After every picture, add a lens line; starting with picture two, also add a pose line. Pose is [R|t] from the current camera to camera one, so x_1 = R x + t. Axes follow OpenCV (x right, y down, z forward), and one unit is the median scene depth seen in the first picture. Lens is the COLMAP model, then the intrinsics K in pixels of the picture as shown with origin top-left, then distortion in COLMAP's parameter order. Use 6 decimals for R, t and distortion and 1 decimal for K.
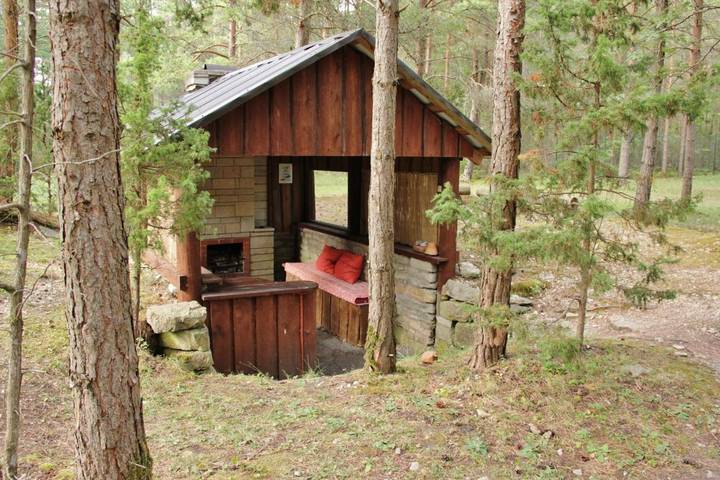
lens RADIAL K [[588.7, 0, 360.0], [0, 588.7, 240.0], [0, 0, 1]] dist [-0.000271, -0.000244]
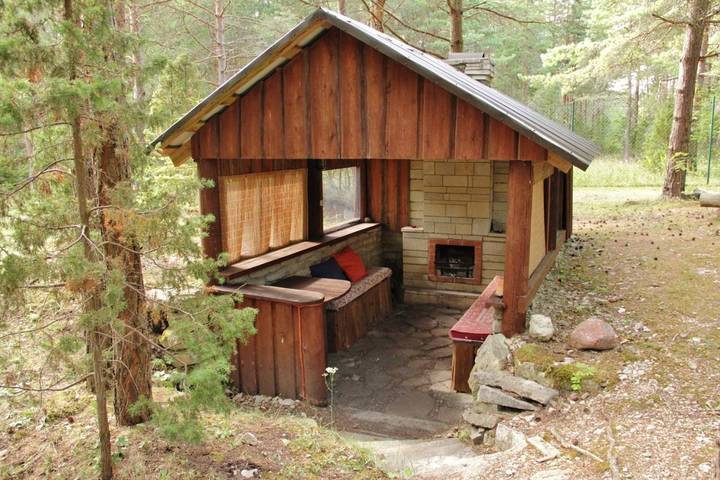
lens RADIAL K [[588.7, 0, 360.0], [0, 588.7, 240.0], [0, 0, 1]] dist [-0.000271, -0.000244]
pose [[0.596987, 0.119083, -0.793363, 0.689557], [-0.098500, 0.992320, 0.074827, -0.092481], [0.796181, 0.033475, 0.604132, 0.510892]]
